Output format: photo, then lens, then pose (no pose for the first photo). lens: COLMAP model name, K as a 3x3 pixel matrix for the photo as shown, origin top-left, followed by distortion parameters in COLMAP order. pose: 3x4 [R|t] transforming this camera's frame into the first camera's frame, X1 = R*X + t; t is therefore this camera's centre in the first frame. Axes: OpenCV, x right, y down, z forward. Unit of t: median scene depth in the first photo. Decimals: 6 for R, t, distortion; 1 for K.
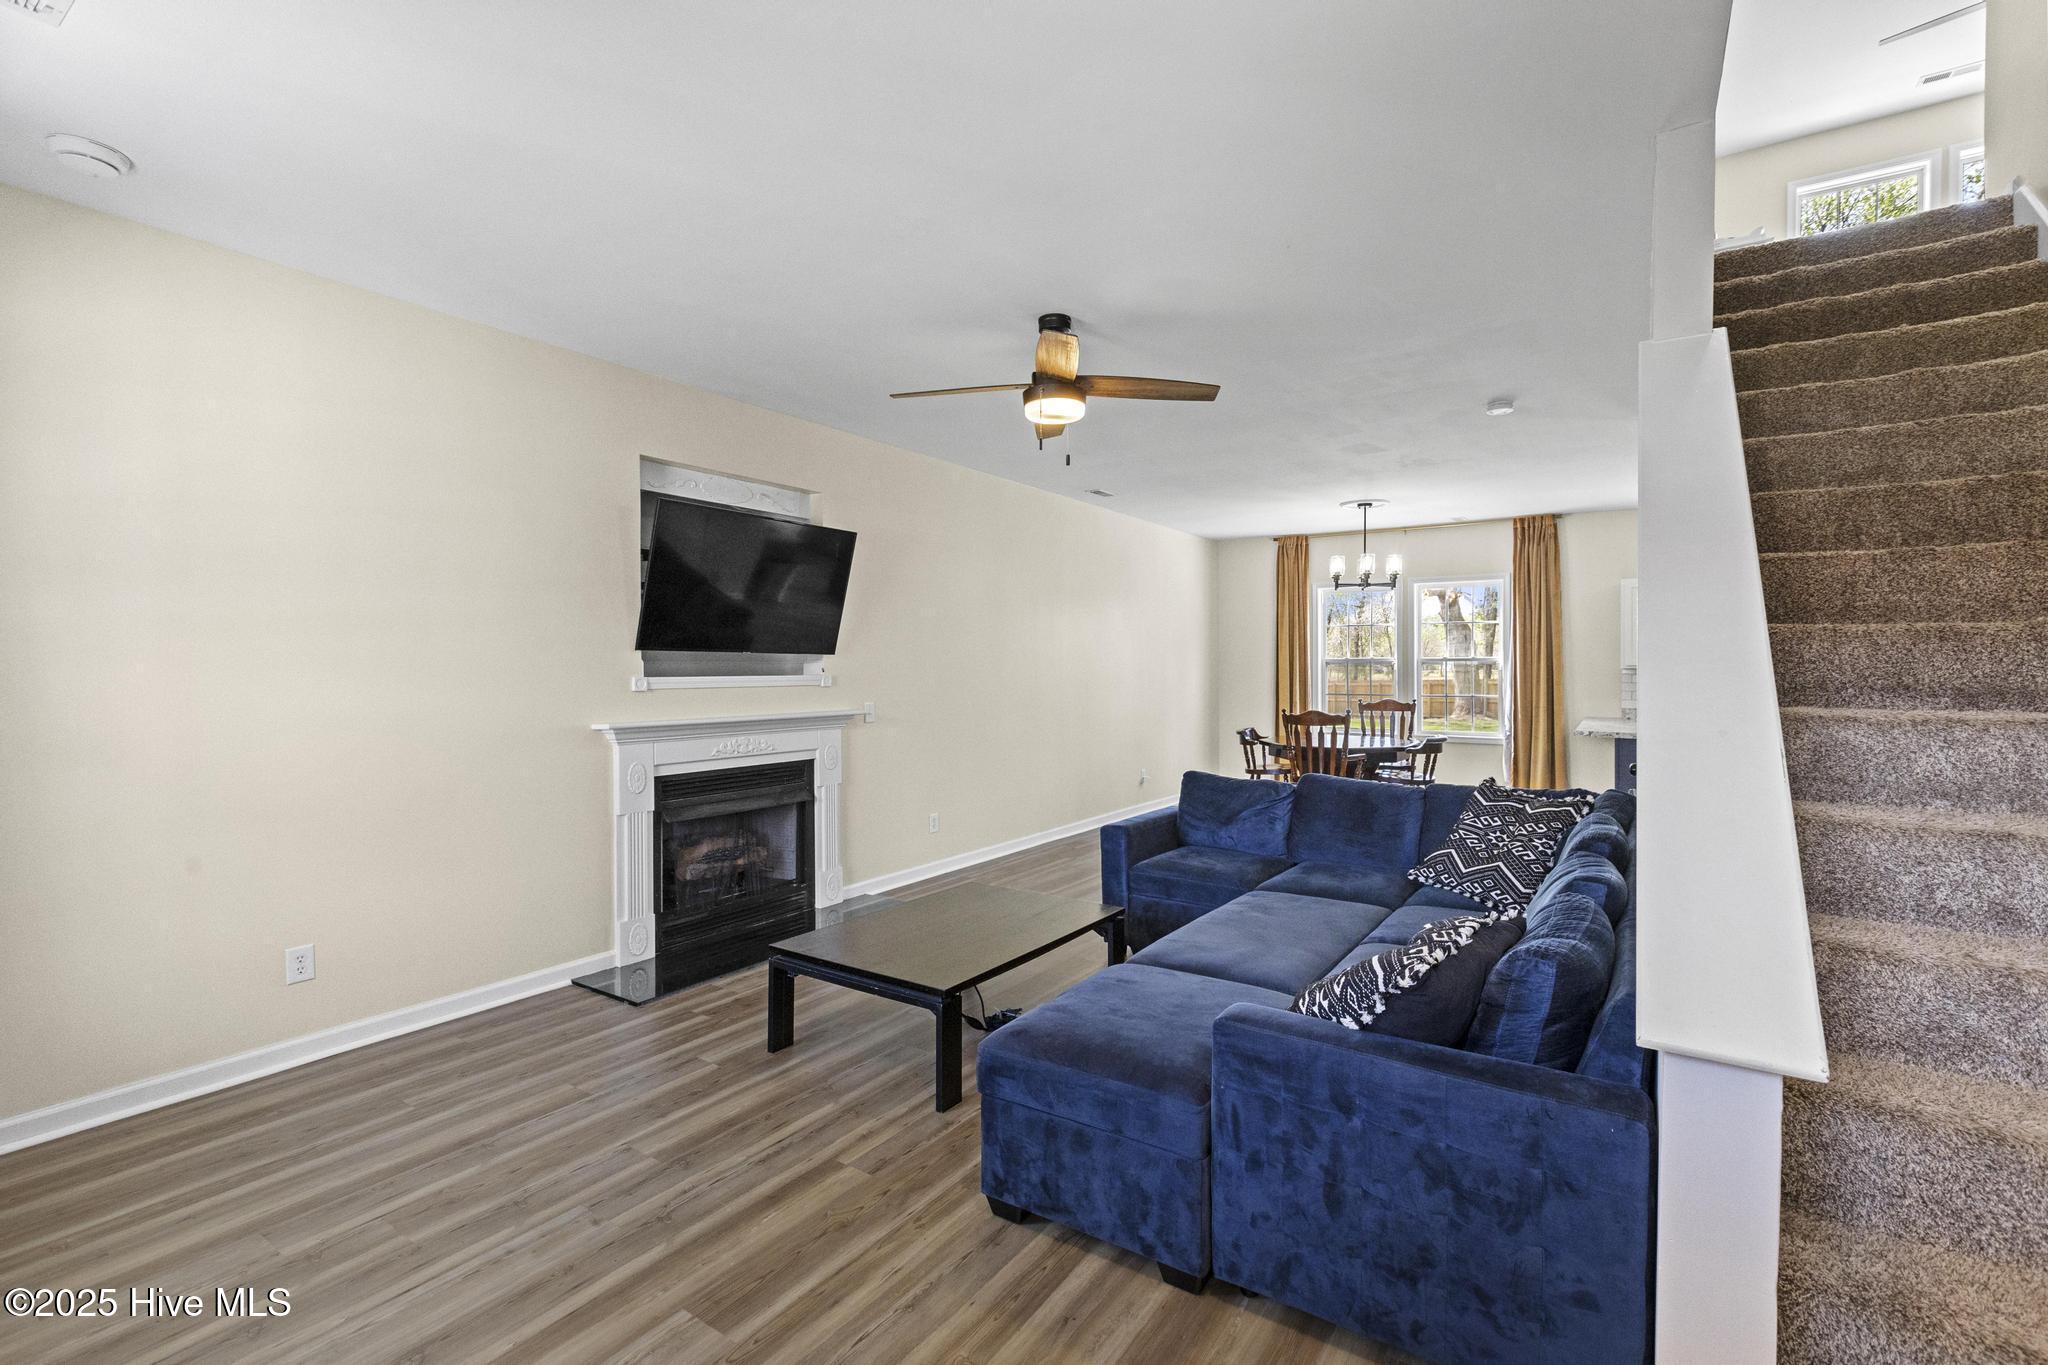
lens RADIAL K [[903.3, 0, 1024.0], [0, 903.3, 682.5], [0, 0, 1]] dist [-0.001811, -0.000534]
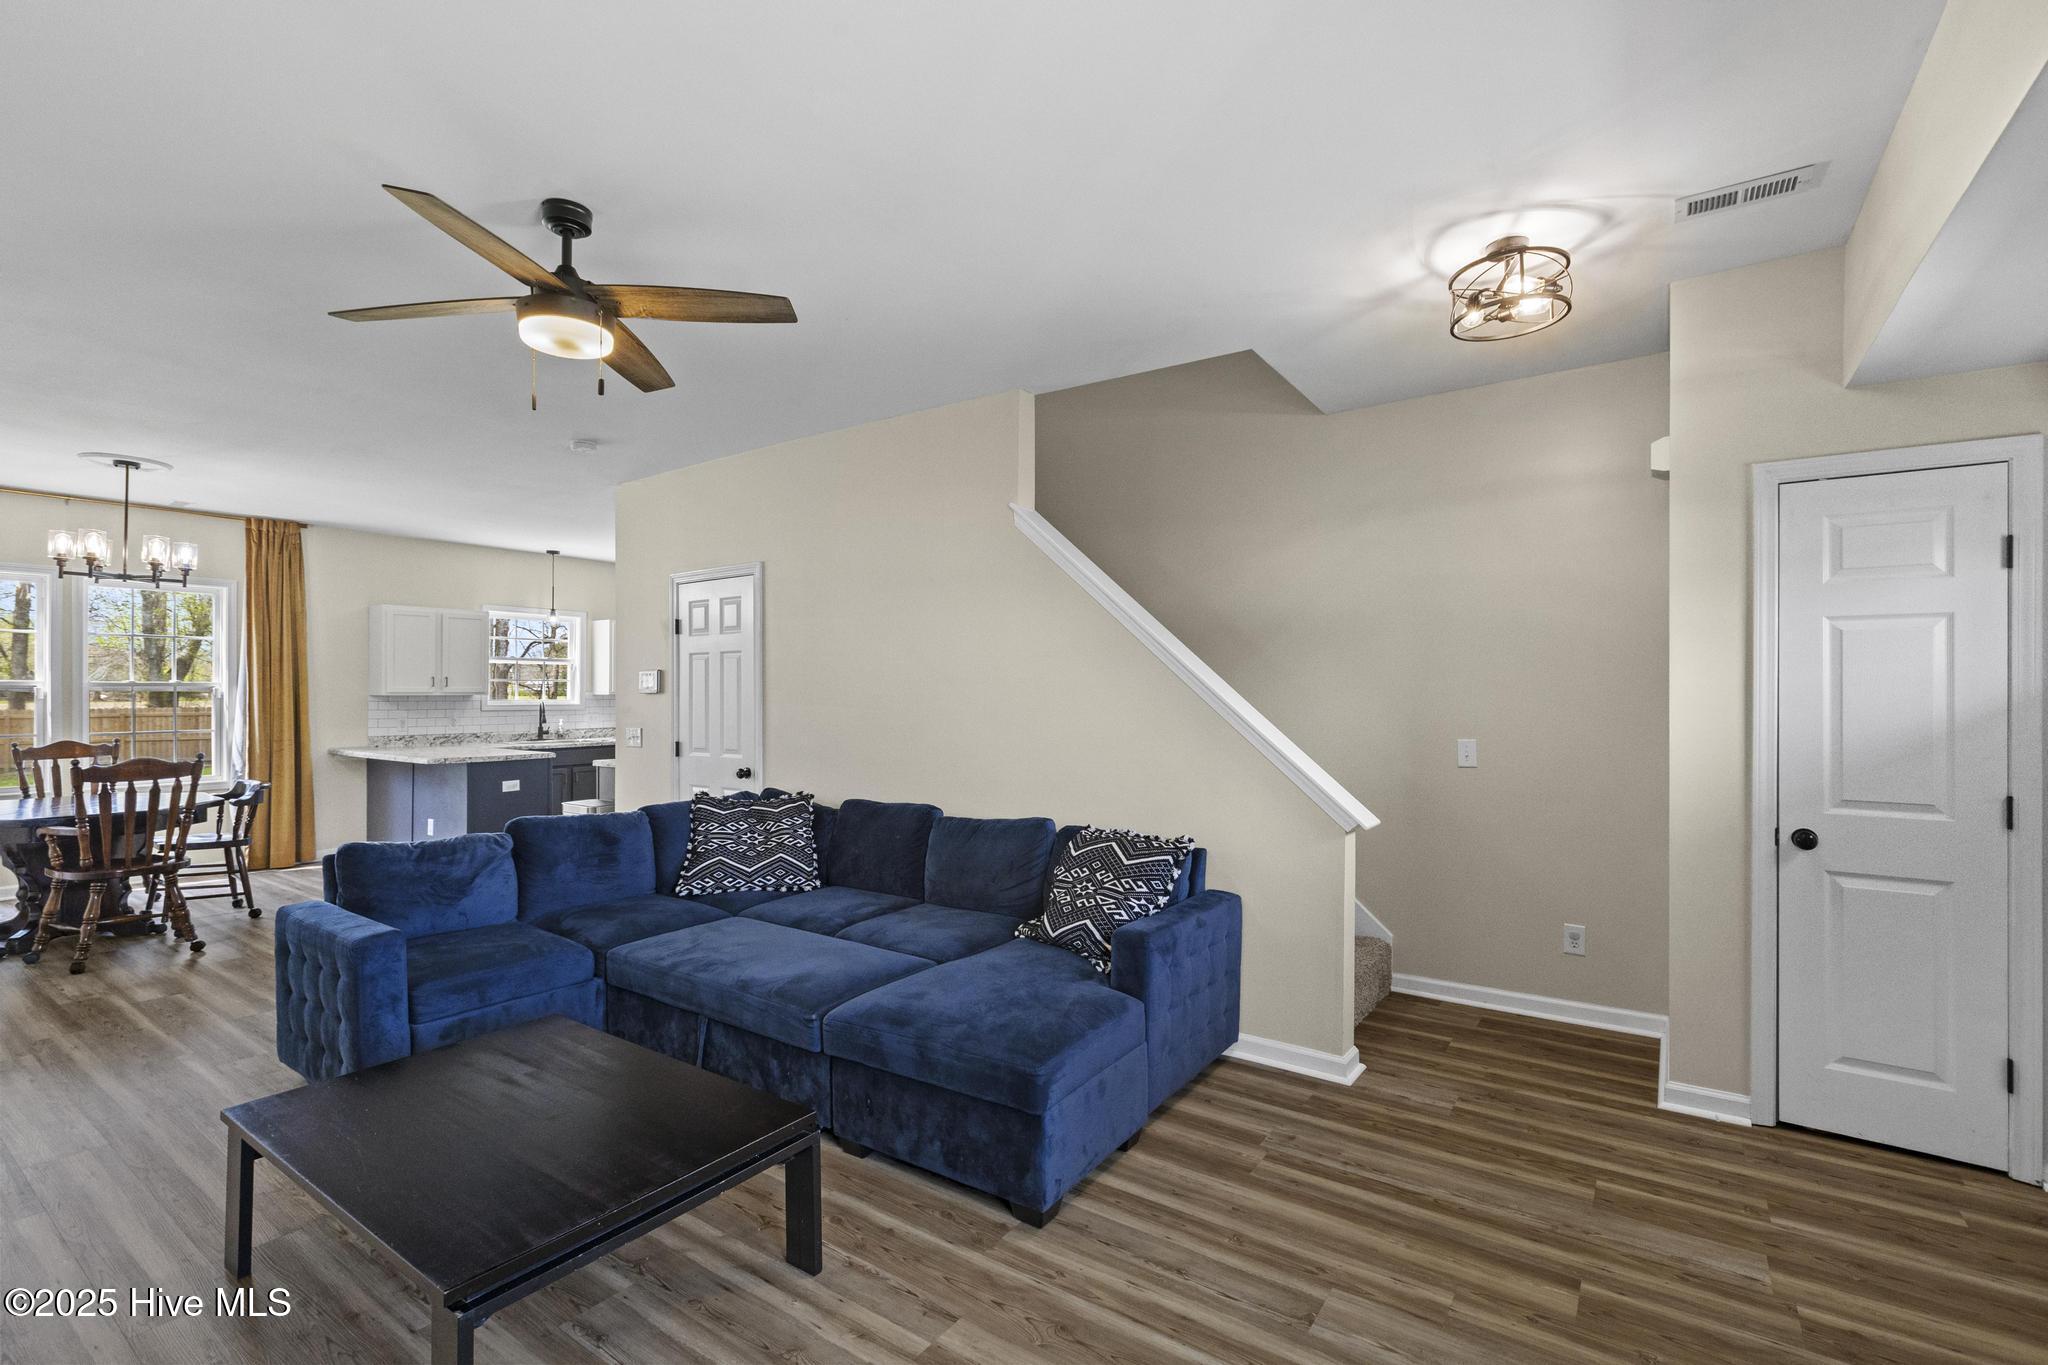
lens RADIAL K [[917.1, 0, 1024.0], [0, 917.1, 682.5], [0, 0, 1]] dist [-0.019290, -0.000071]
pose [[0.023332, 0.008810, 0.999689, -0.302666], [0.020859, 0.999739, -0.009297, -0.005303], [-0.999510, 0.021070, 0.023142, 0.278790]]
